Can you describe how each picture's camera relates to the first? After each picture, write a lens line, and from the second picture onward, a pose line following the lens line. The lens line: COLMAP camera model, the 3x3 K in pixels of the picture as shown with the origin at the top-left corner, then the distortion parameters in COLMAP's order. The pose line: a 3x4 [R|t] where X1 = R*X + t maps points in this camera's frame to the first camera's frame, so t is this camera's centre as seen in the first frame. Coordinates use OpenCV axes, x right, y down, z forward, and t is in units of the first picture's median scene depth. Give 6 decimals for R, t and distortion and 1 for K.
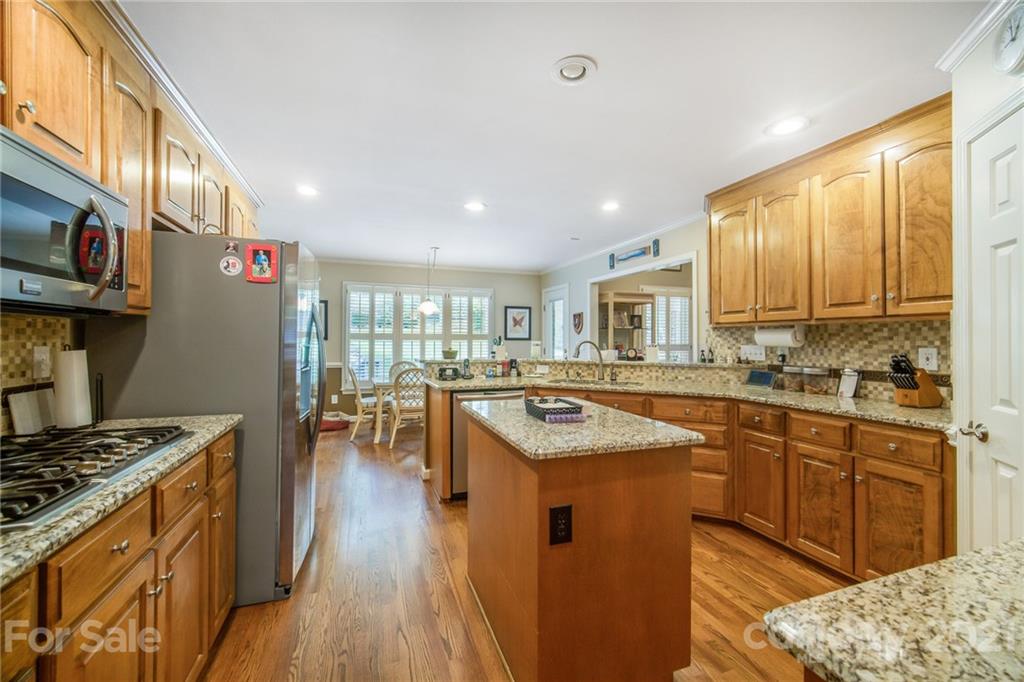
lens RADIAL K [[408.4, 0, 481.5], [0, 408.4, 335.0], [0, 0, 1]] dist [-0.003045, 0.001153]
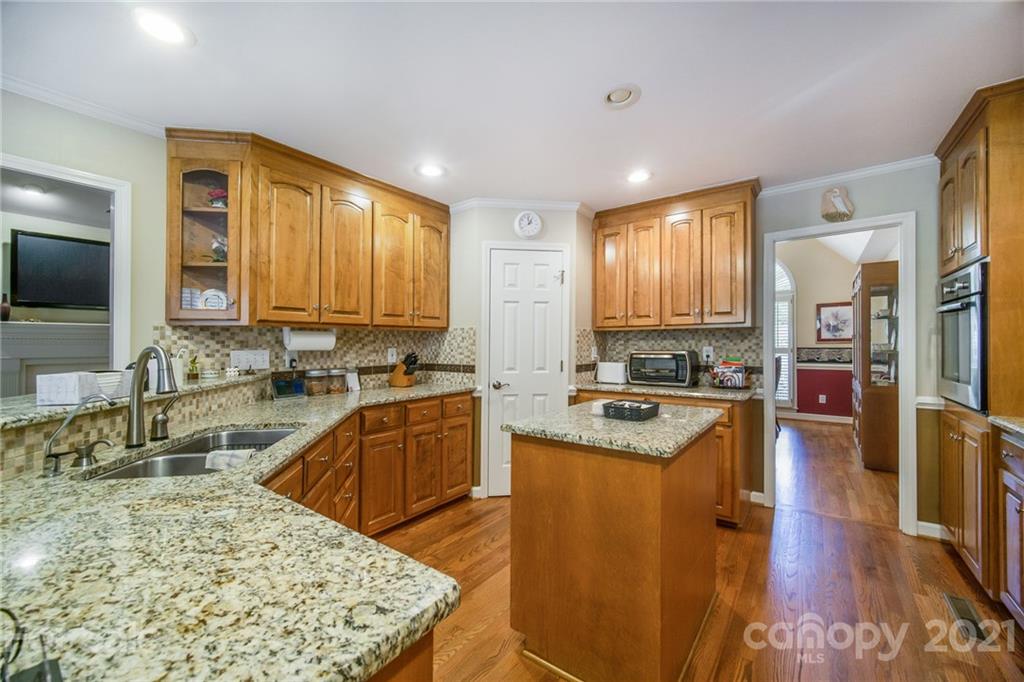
lens RADIAL K [[408.4, 0, 509.0], [0, 408.4, 343.8], [0, 0, 1]] dist [-0.003045, 0.001153]
pose [[-0.596943, 0.001257, 0.802283, -0.318808], [-0.002903, 0.999989, -0.003726, 0.016928], [-0.802278, -0.004553, -0.596933, 1.290485]]
